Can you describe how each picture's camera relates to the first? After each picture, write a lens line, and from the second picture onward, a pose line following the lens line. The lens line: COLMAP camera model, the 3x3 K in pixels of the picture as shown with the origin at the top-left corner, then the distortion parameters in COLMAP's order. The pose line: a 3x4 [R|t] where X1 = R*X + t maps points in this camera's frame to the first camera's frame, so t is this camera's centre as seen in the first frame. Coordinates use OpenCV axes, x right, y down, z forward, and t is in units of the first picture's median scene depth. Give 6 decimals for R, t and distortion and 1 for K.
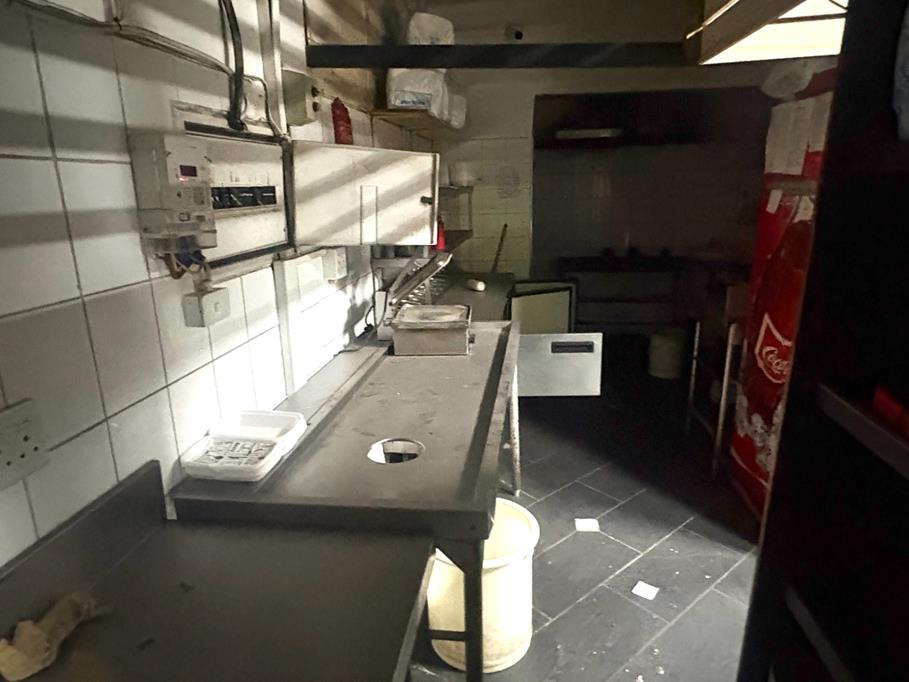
lens RADIAL K [[567.6, 0, 452.1], [0, 567.6, 339.1], [0, 0, 1]] dist [-0.024832, -0.000171]
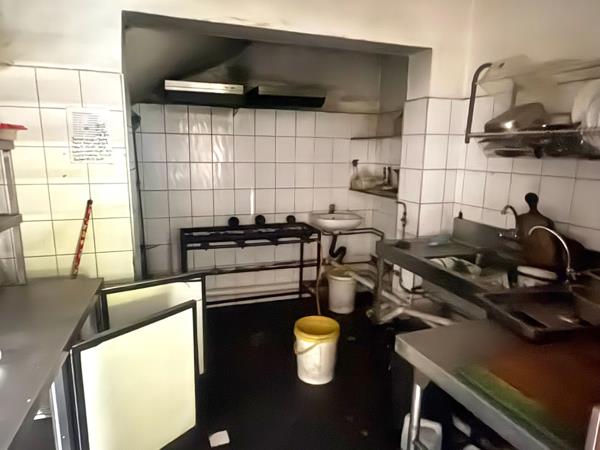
lens RADIAL K [[374.6, 0, 297.5], [0, 374.6, 225.6], [0, 0, 1]] dist [-0.024832, -0.000171]
pose [[0.890489, -0.051193, 0.452115, 0.110867], [0.083388, 0.995183, -0.051557, -0.126283], [-0.447298, 0.083612, 0.890468, 0.493479]]
